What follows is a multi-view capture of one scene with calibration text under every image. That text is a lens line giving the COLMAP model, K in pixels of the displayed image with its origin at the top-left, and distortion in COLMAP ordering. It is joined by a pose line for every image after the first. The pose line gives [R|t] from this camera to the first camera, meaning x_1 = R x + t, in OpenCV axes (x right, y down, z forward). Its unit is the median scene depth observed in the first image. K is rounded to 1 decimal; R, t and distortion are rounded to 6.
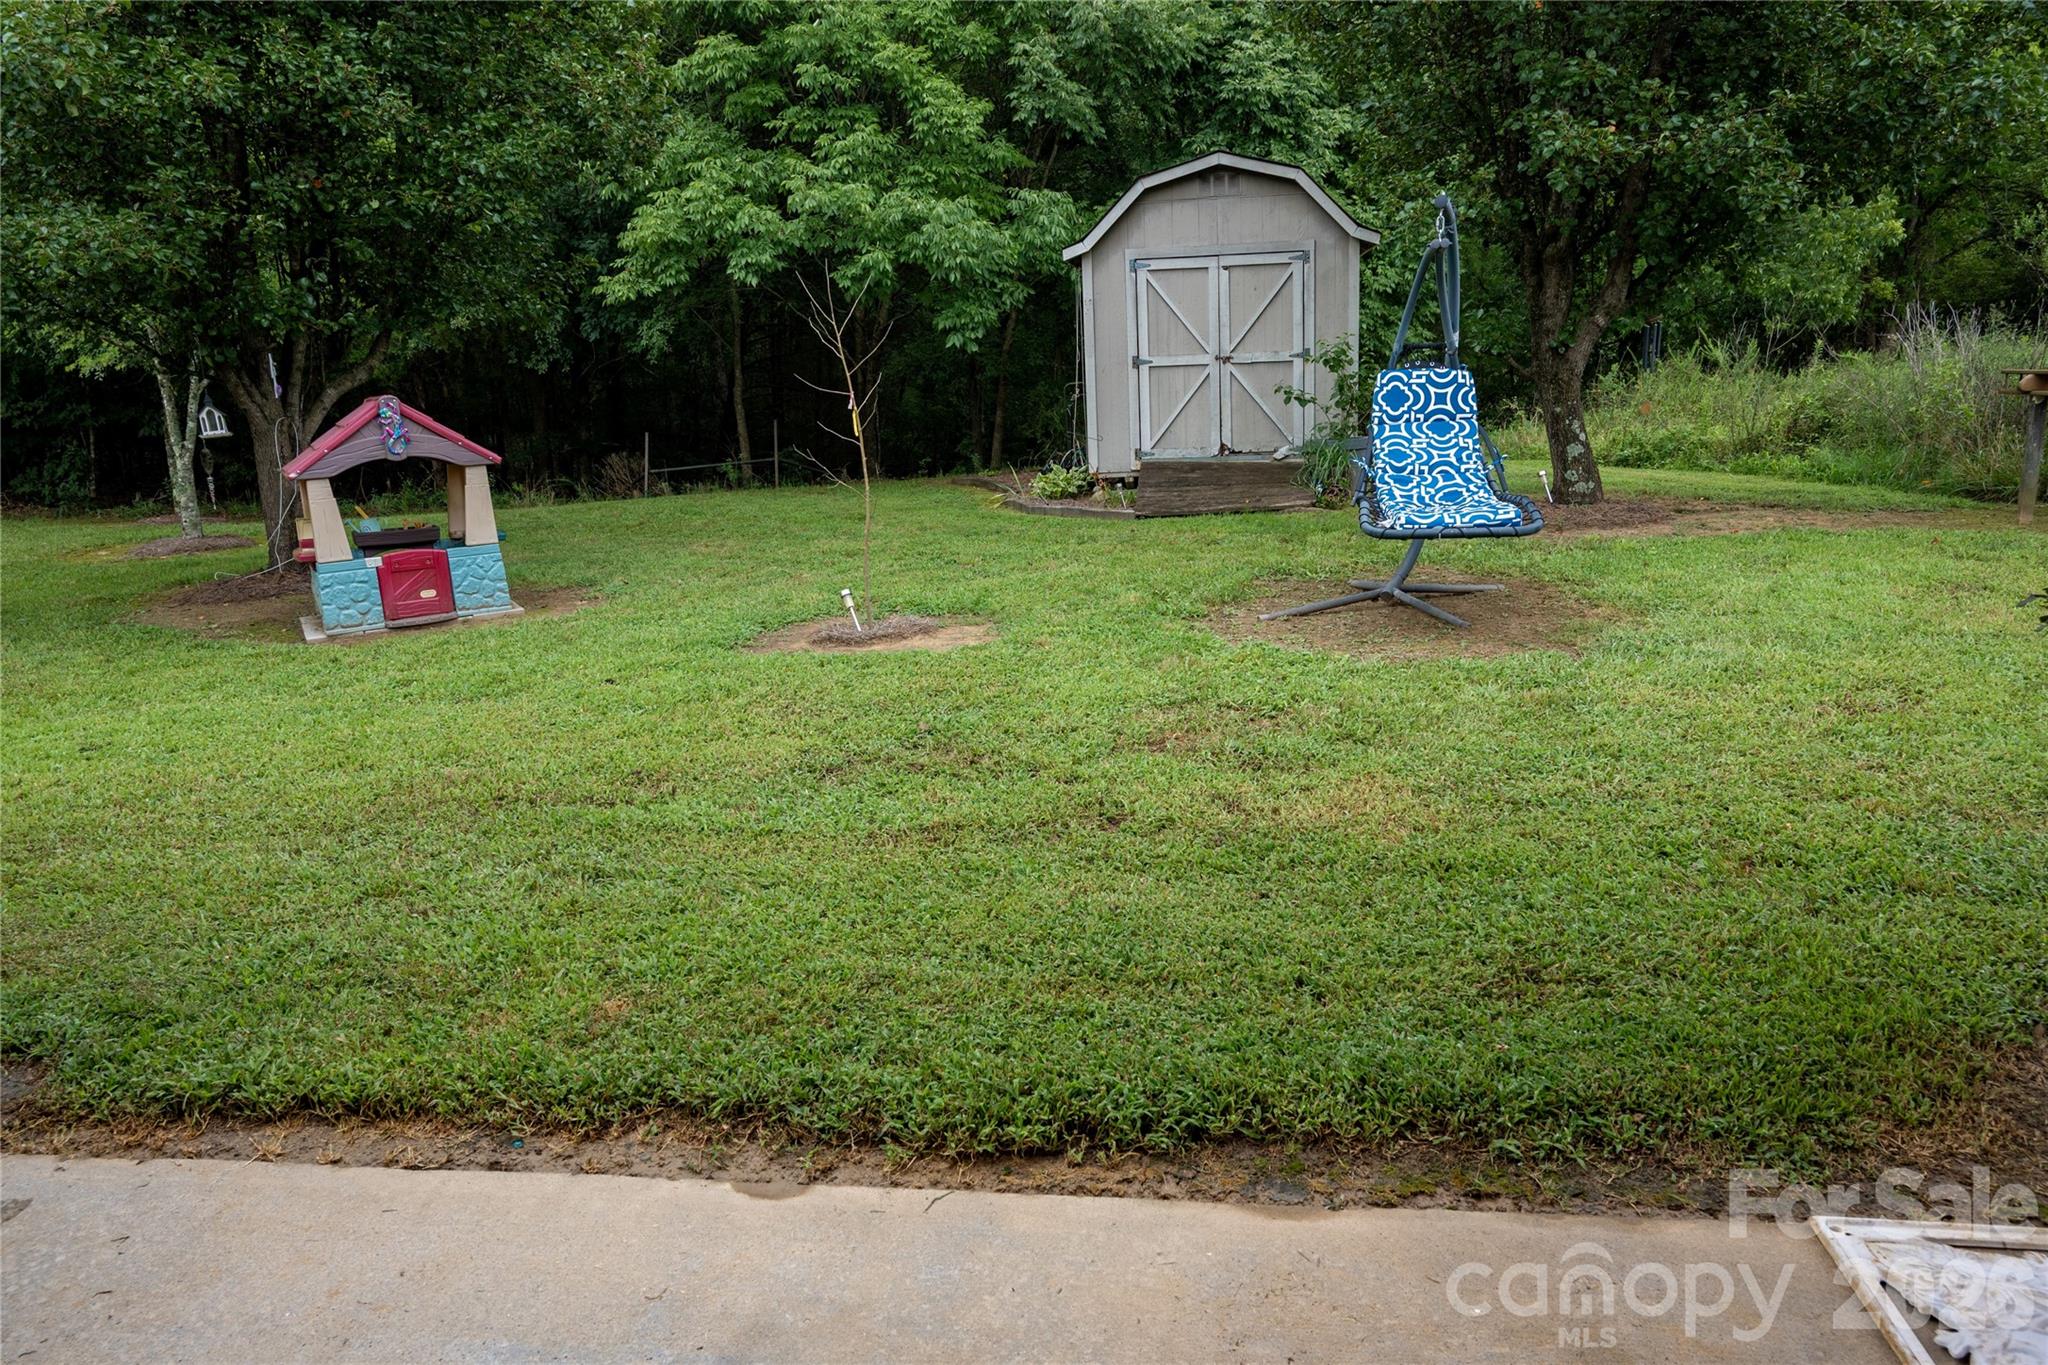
lens RADIAL K [[1385.6, 0, 1025.9], [0, 1385.6, 692.4], [0, 0, 1]] dist [-0.010140, 0.001128]
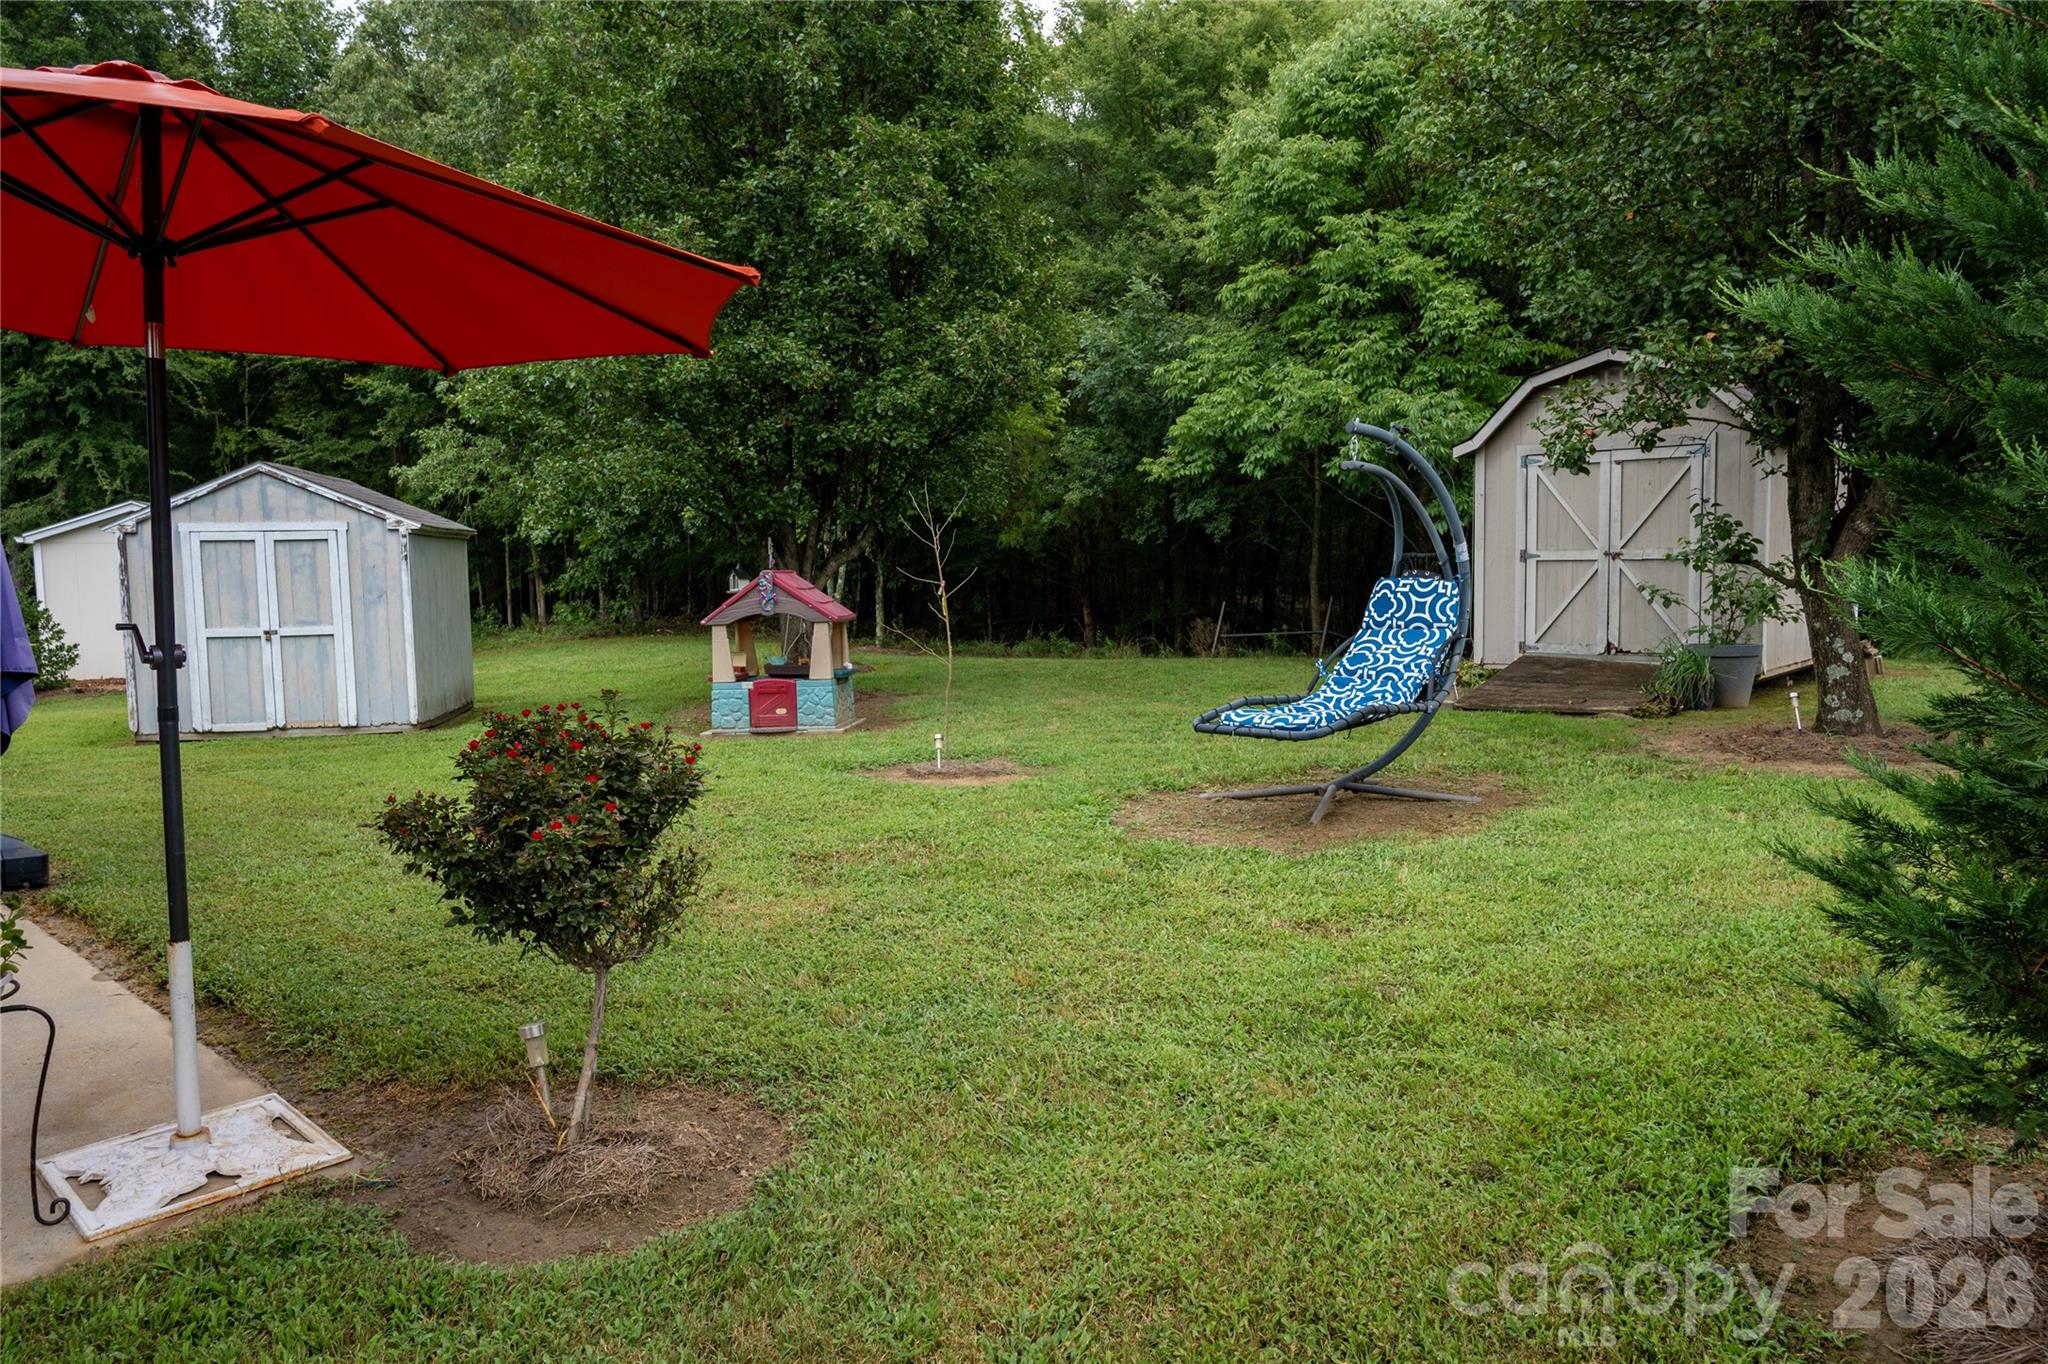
lens RADIAL K [[1385.6, 0, 1025.9], [0, 1385.6, 691.9], [0, 0, 1]] dist [-0.010140, 0.001128]
pose [[0.815479, 0.082579, -0.572866, 0.372332], [-0.149130, 0.986329, -0.070107, -0.020241], [0.559245, 0.142602, 0.816645, 0.006042]]
